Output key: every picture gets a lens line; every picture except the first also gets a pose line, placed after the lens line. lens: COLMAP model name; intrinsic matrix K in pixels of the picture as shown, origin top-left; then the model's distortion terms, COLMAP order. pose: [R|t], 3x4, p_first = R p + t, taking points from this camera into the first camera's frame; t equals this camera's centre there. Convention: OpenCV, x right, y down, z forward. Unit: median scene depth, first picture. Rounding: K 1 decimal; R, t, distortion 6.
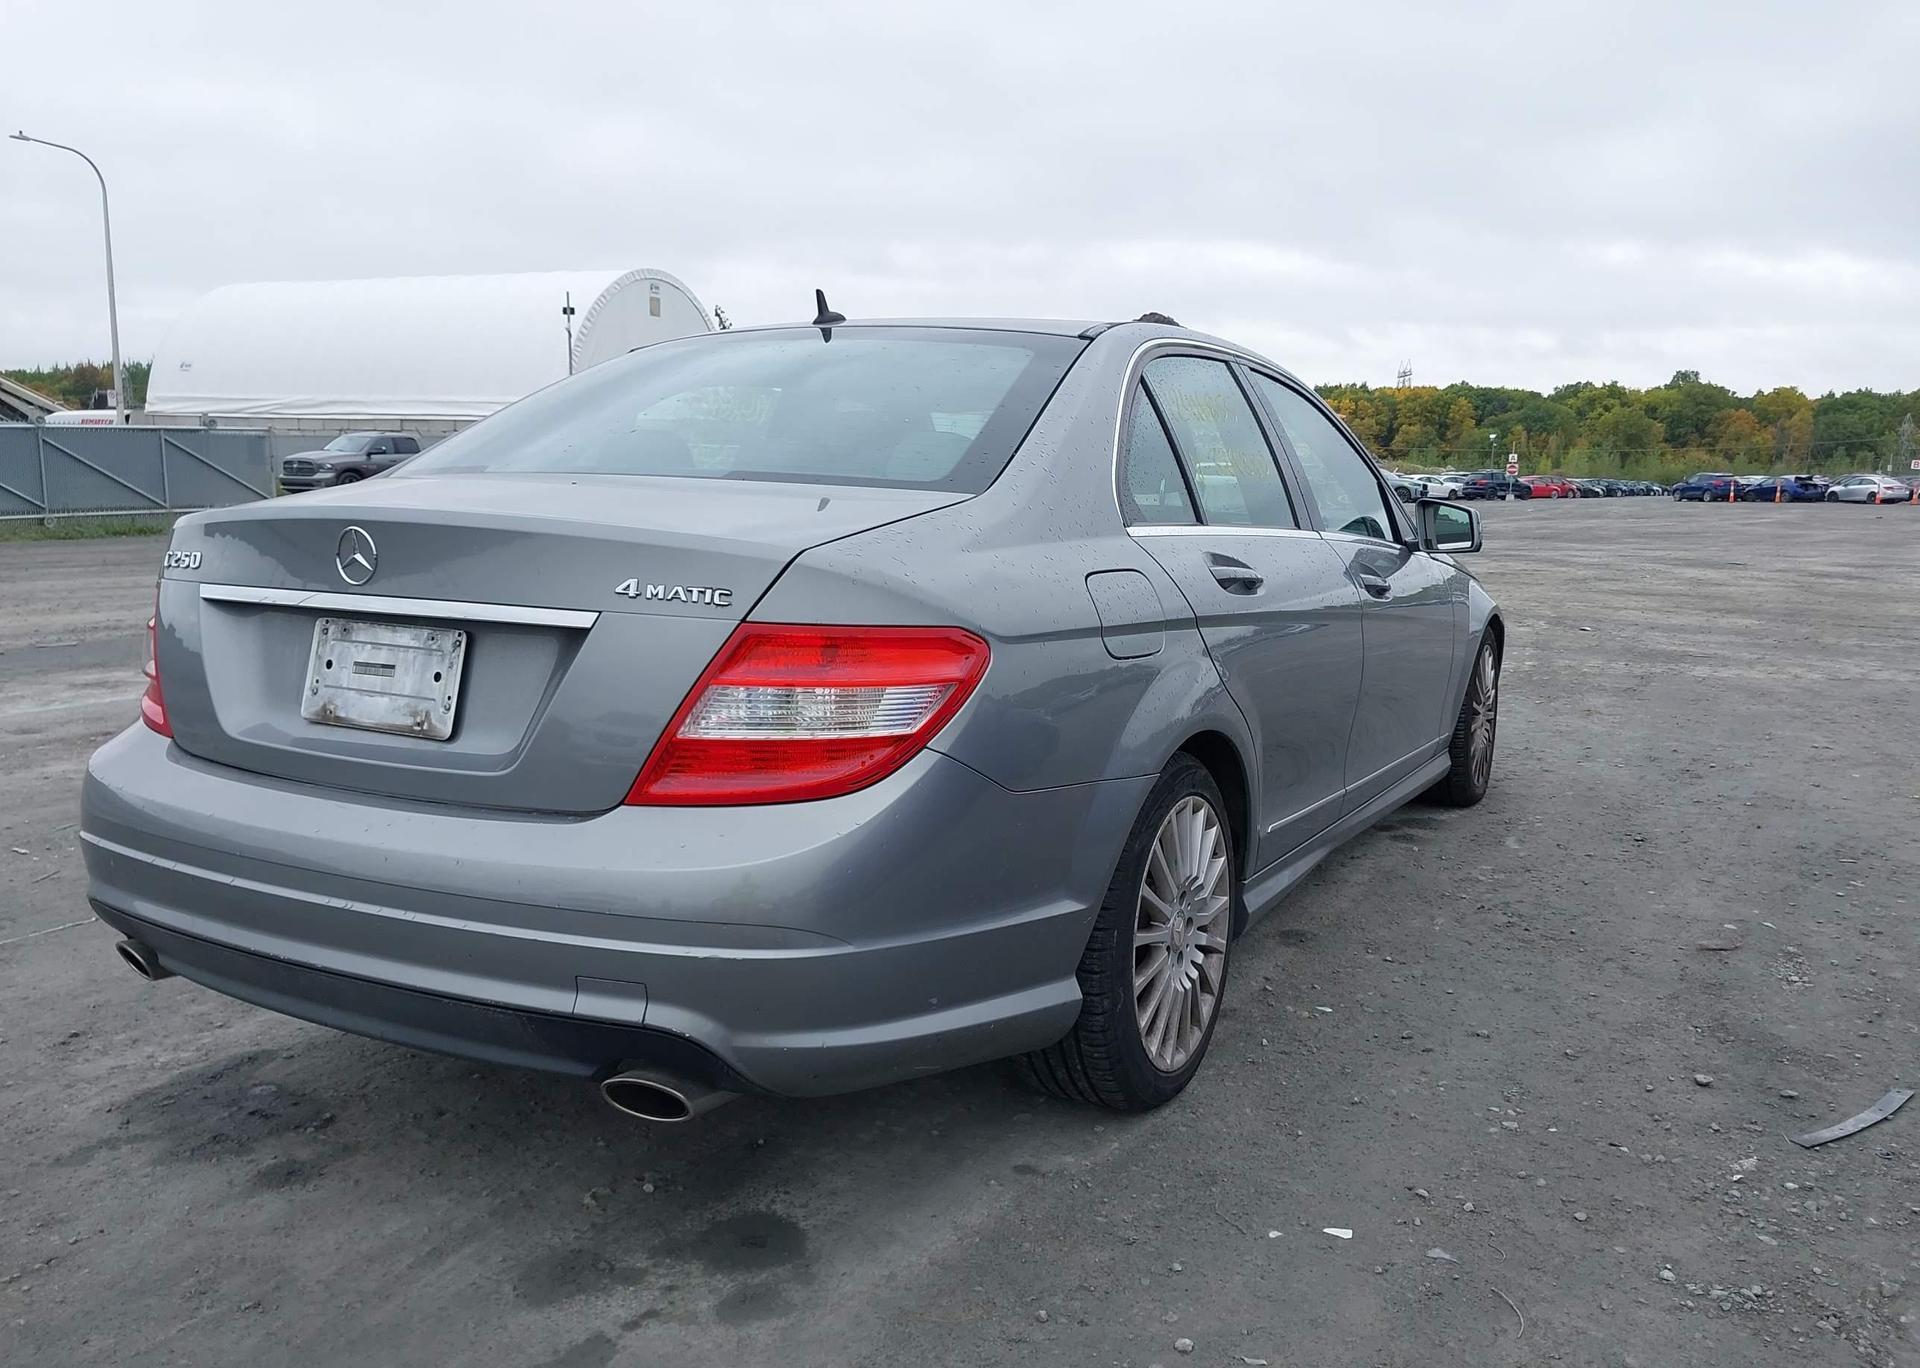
lens RADIAL K [[1492.1, 0, 968.2], [0, 1492.1, 695.4], [0, 0, 1]] dist [0.054748, -0.072152]
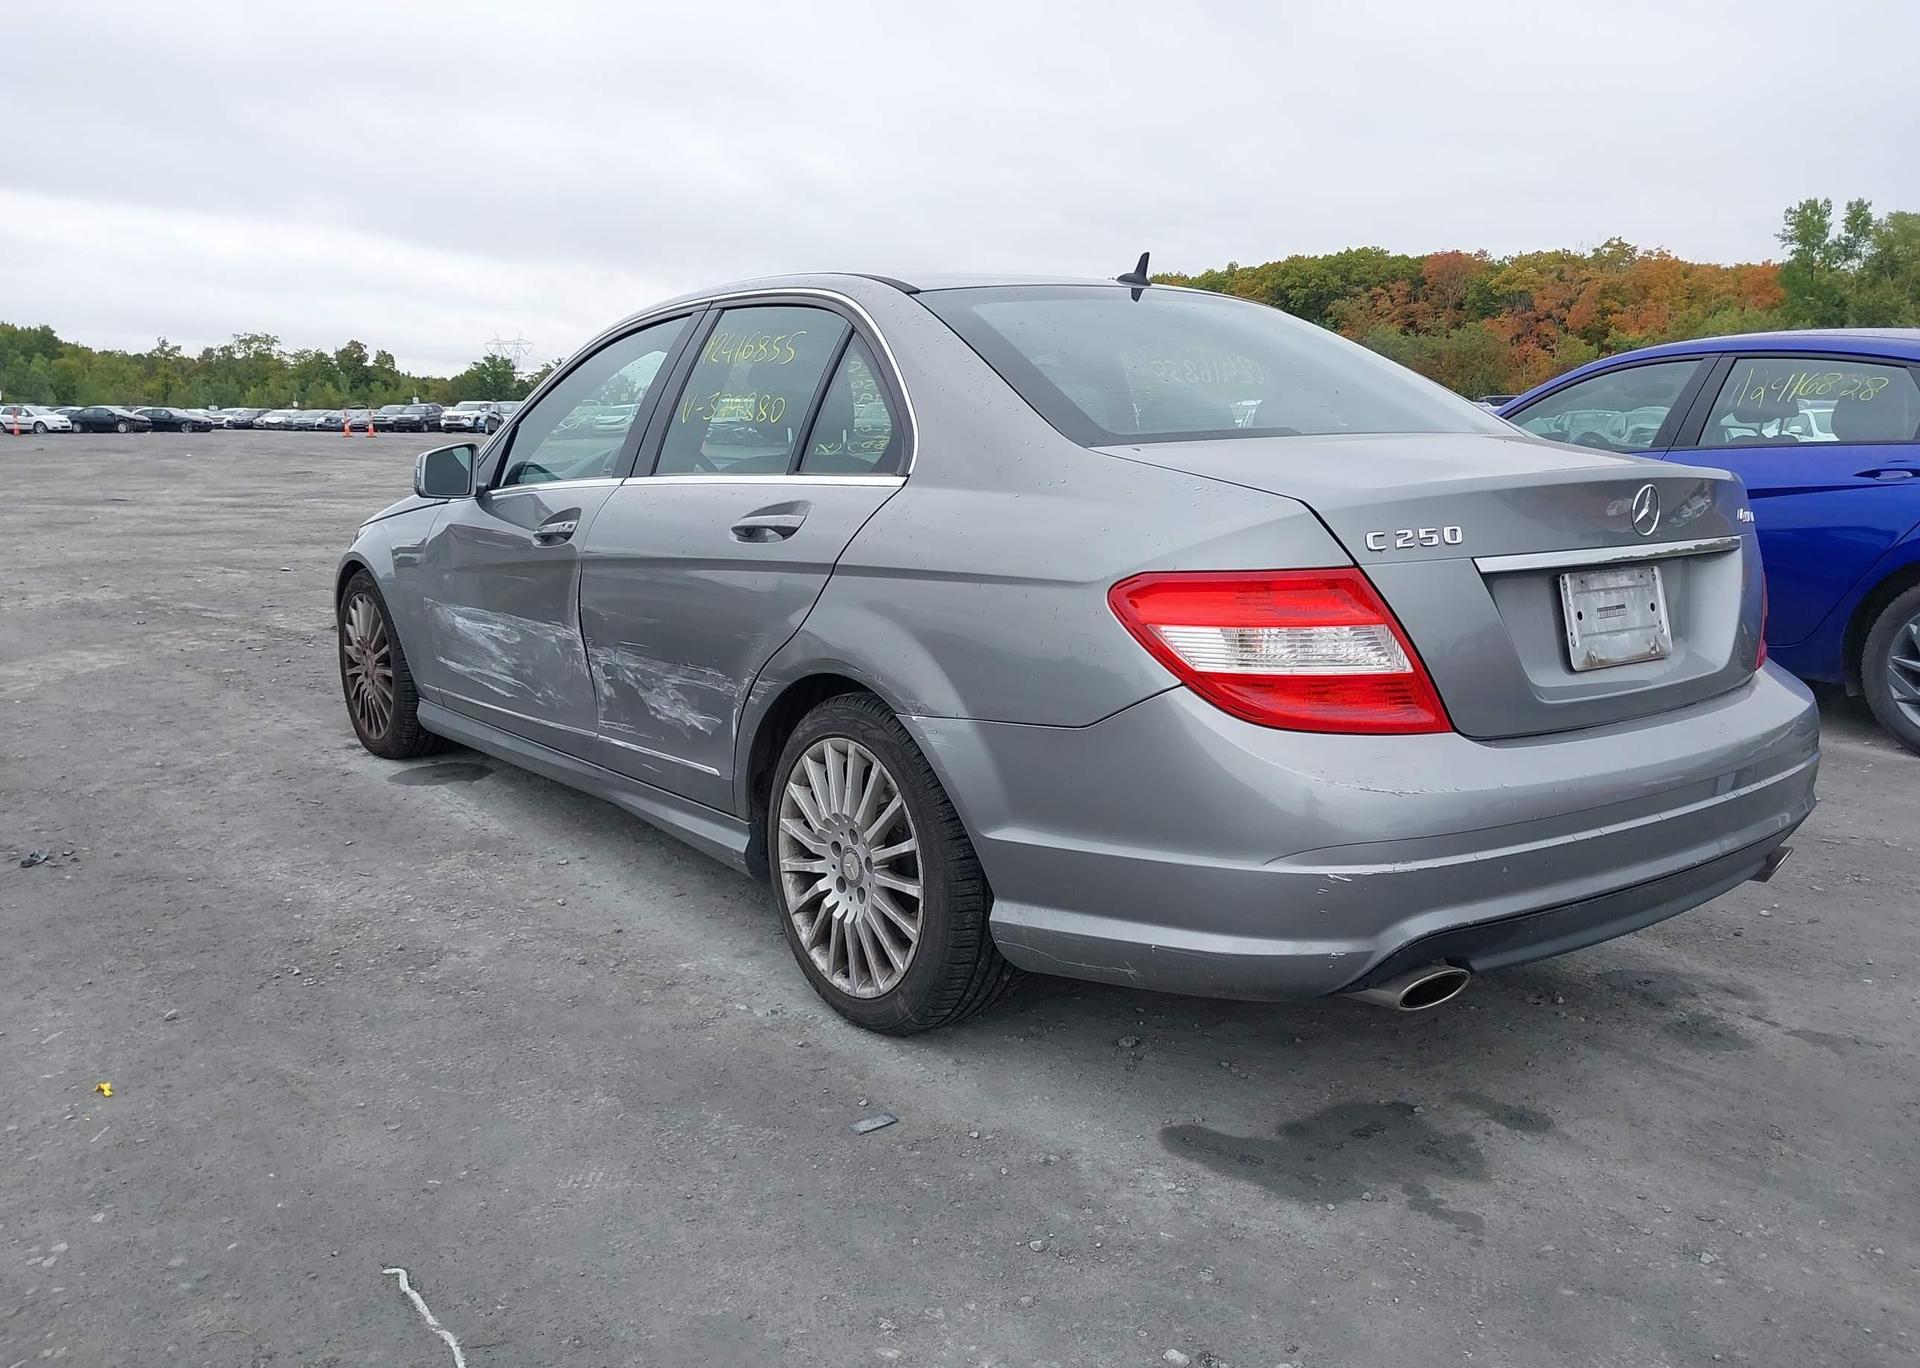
lens RADIAL K [[1492.1, 0, 968.2], [0, 1492.1, 695.4], [0, 0, 1]] dist [0.054748, -0.072152]
pose [[0.389785, -0.176659, 0.903803, -1.615964], [0.135801, 0.981725, 0.133323, -0.171601], [-0.910838, 0.070770, 0.406652, 0.989191]]
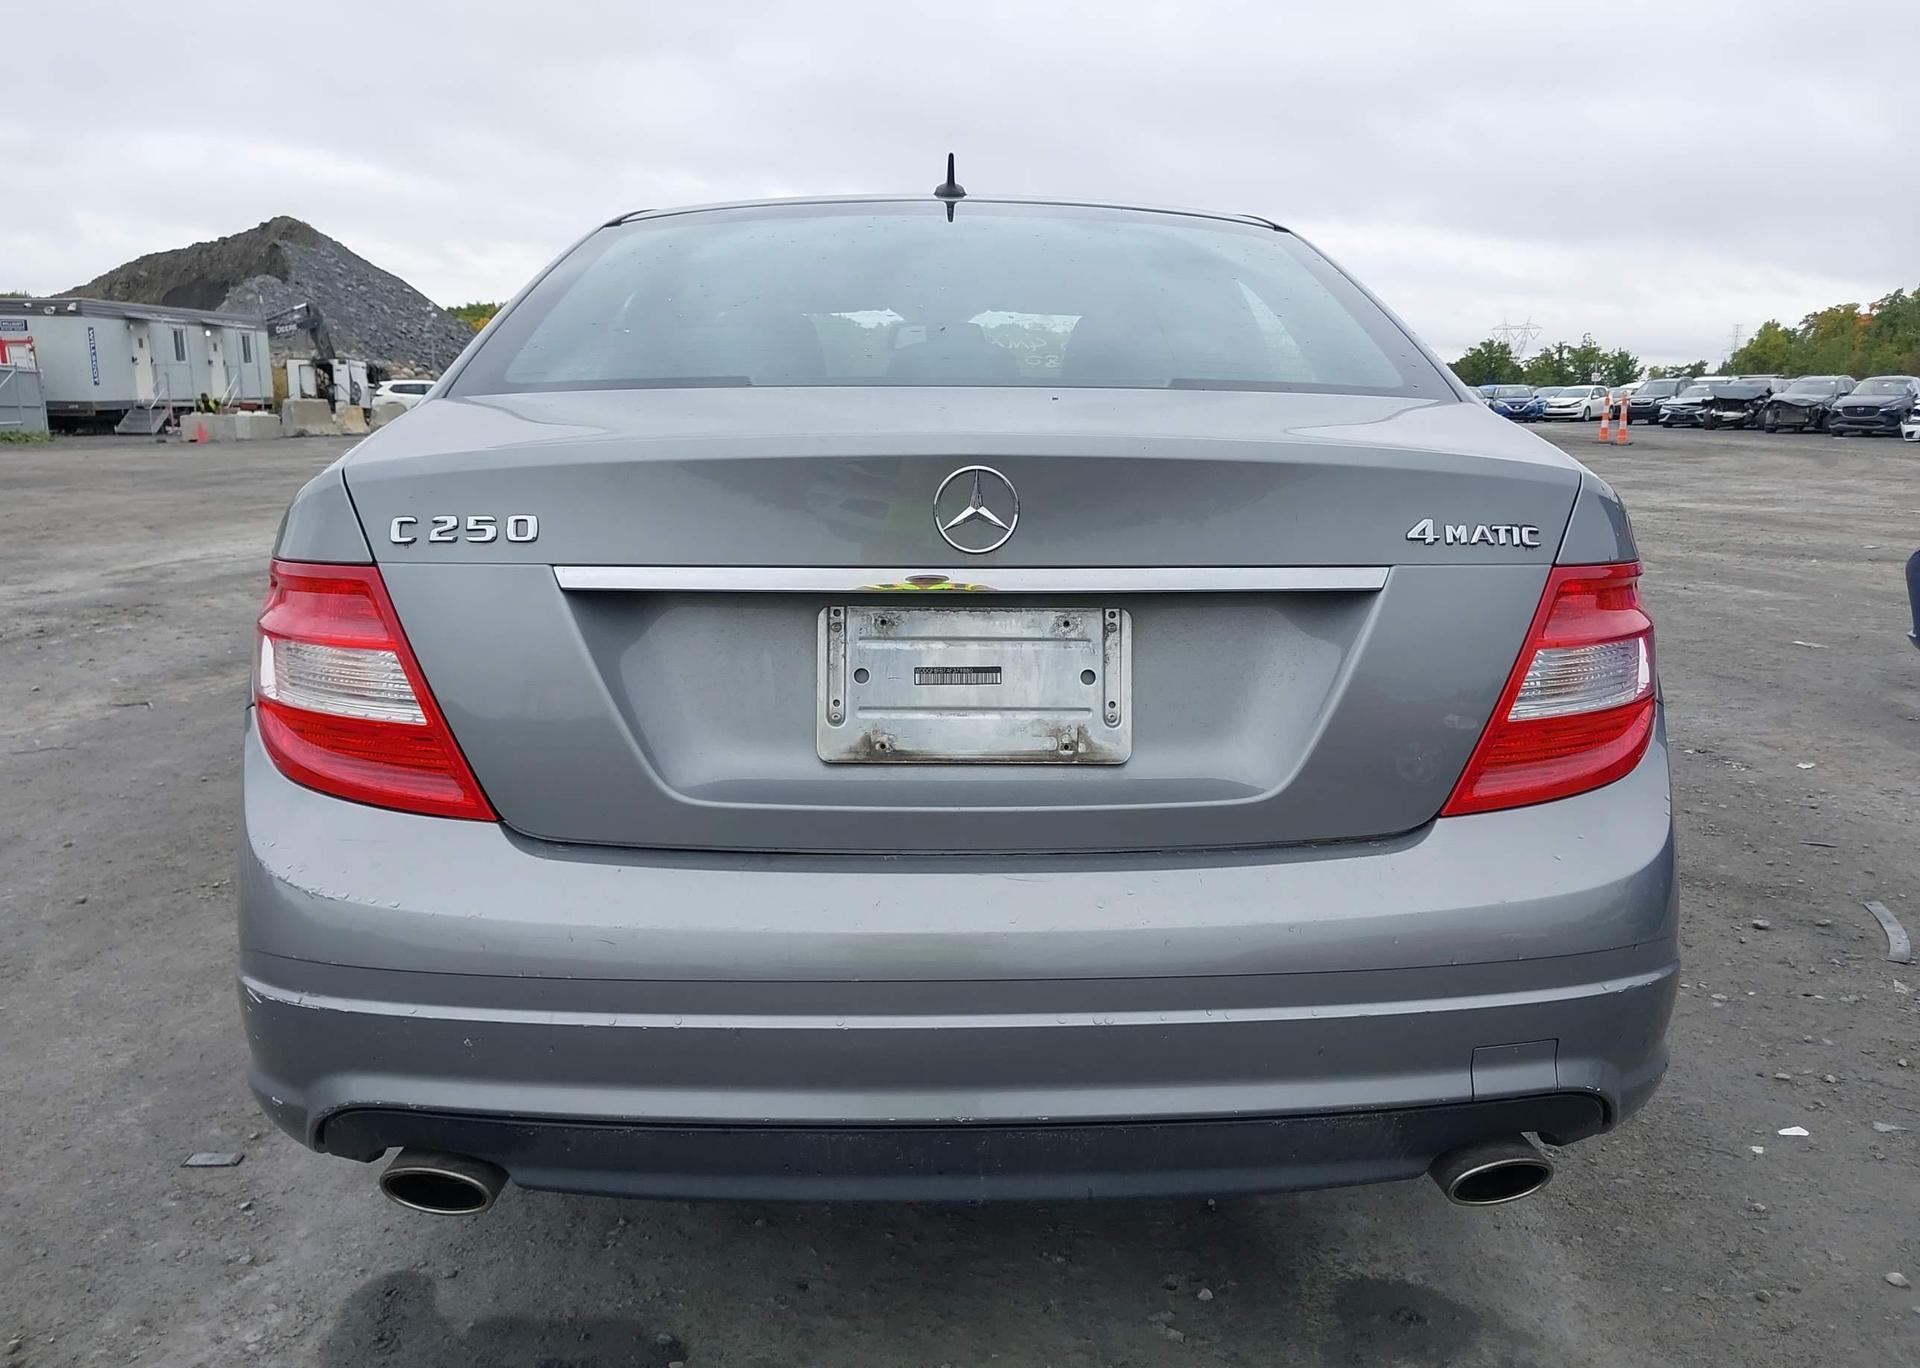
lens RADIAL K [[1492.1, 0, 968.2], [0, 1492.1, 695.4], [0, 0, 1]] dist [0.054748, -0.072152]
pose [[0.856265, -0.107233, 0.505283, -0.736195], [0.081734, 0.994018, 0.072446, -0.057029], [-0.510029, -0.020735, 0.859907, 0.419186]]
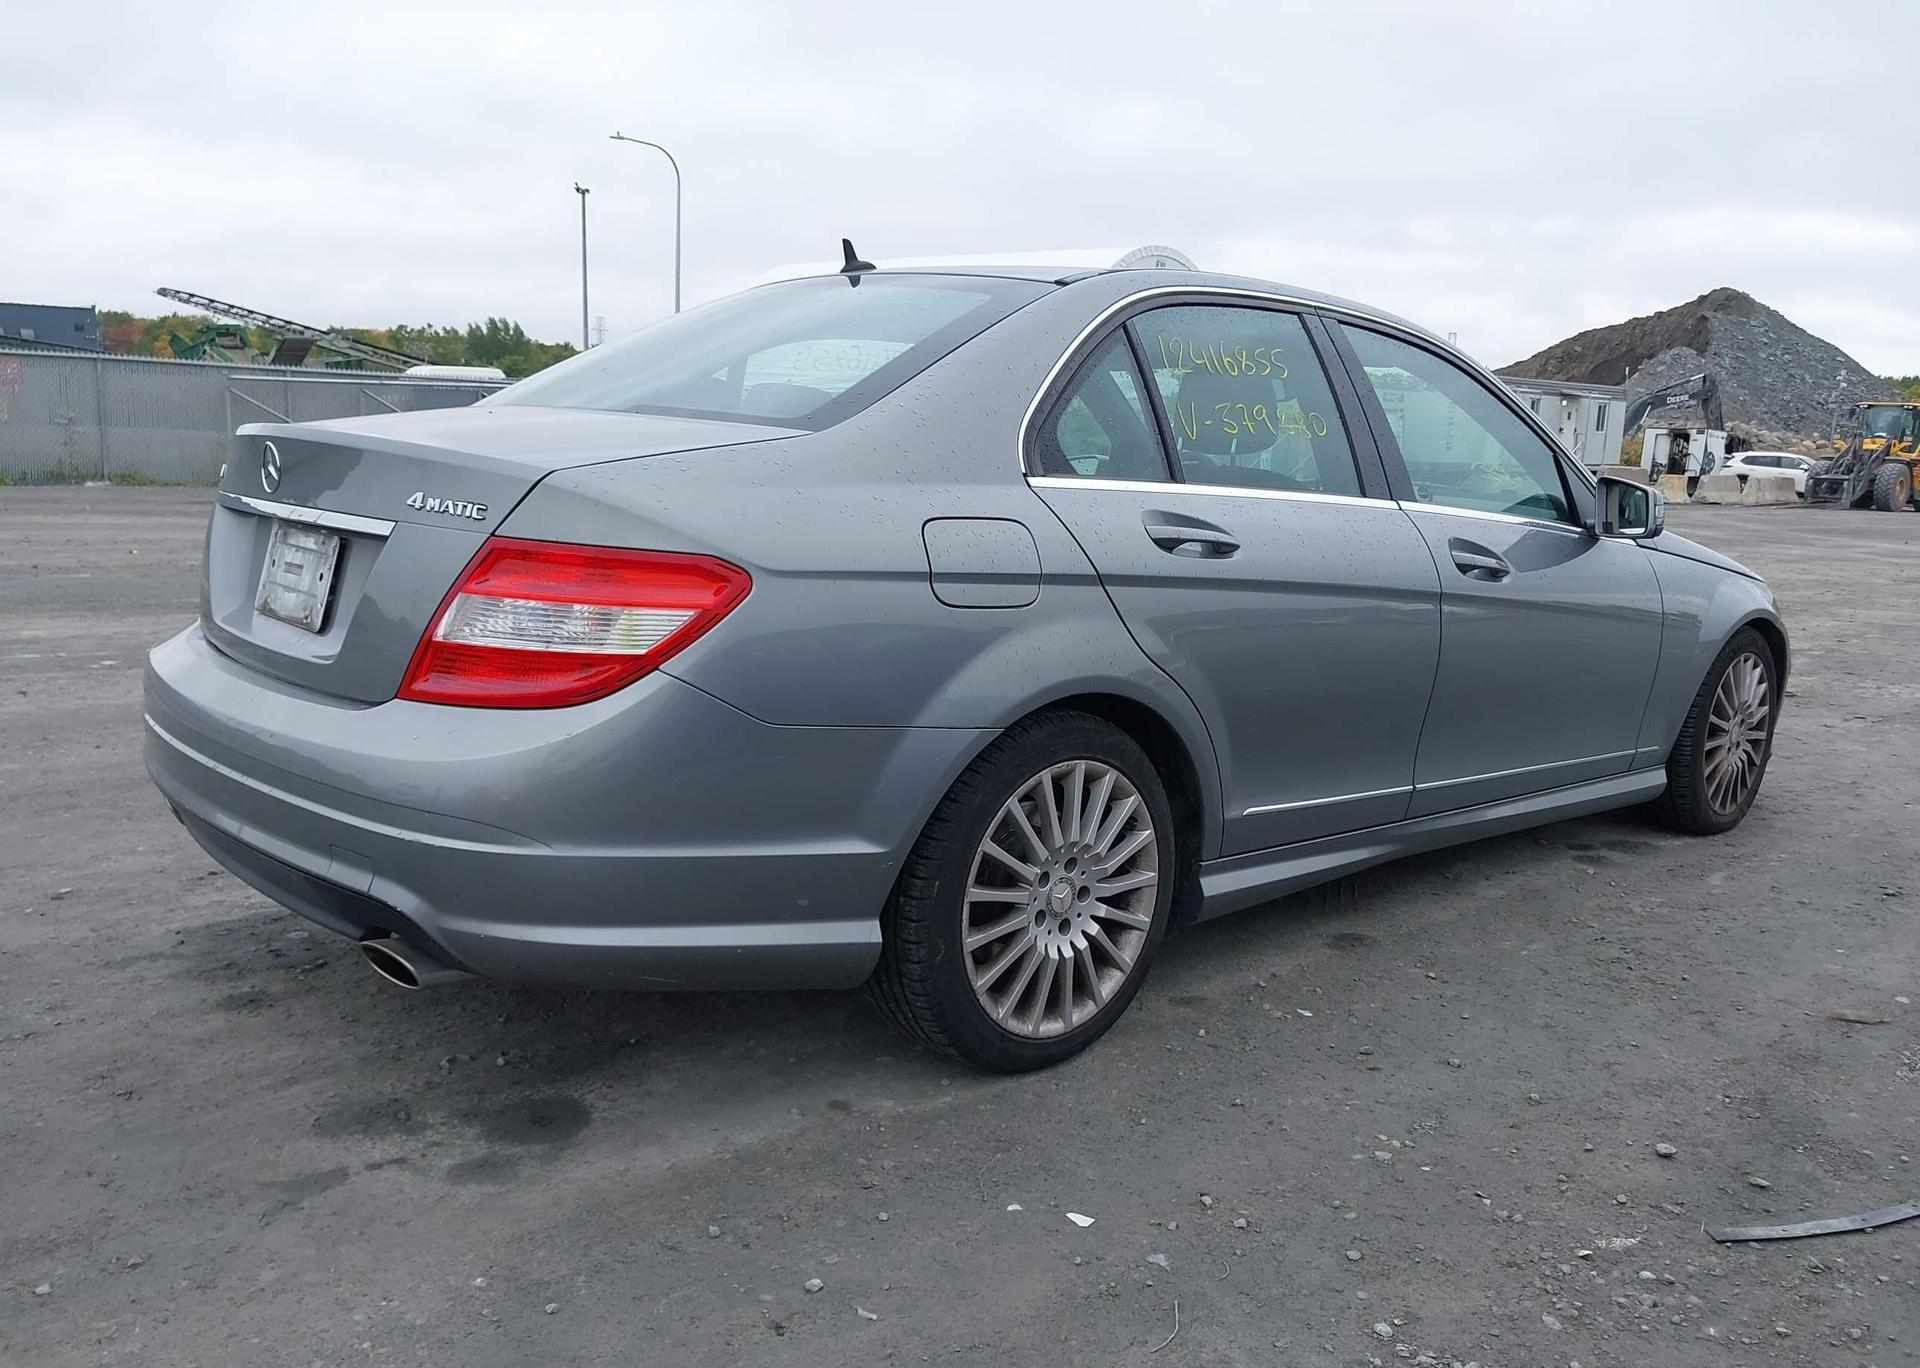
lens RADIAL K [[1492.1, 0, 968.2], [0, 1492.1, 695.4], [0, 0, 1]] dist [0.054748, -0.072152]
pose [[0.944414, 0.082773, -0.318167, 0.463146], [-0.078570, 0.996568, 0.026044, 0.008699], [0.319231, 0.000402, 0.947677, 0.079890]]
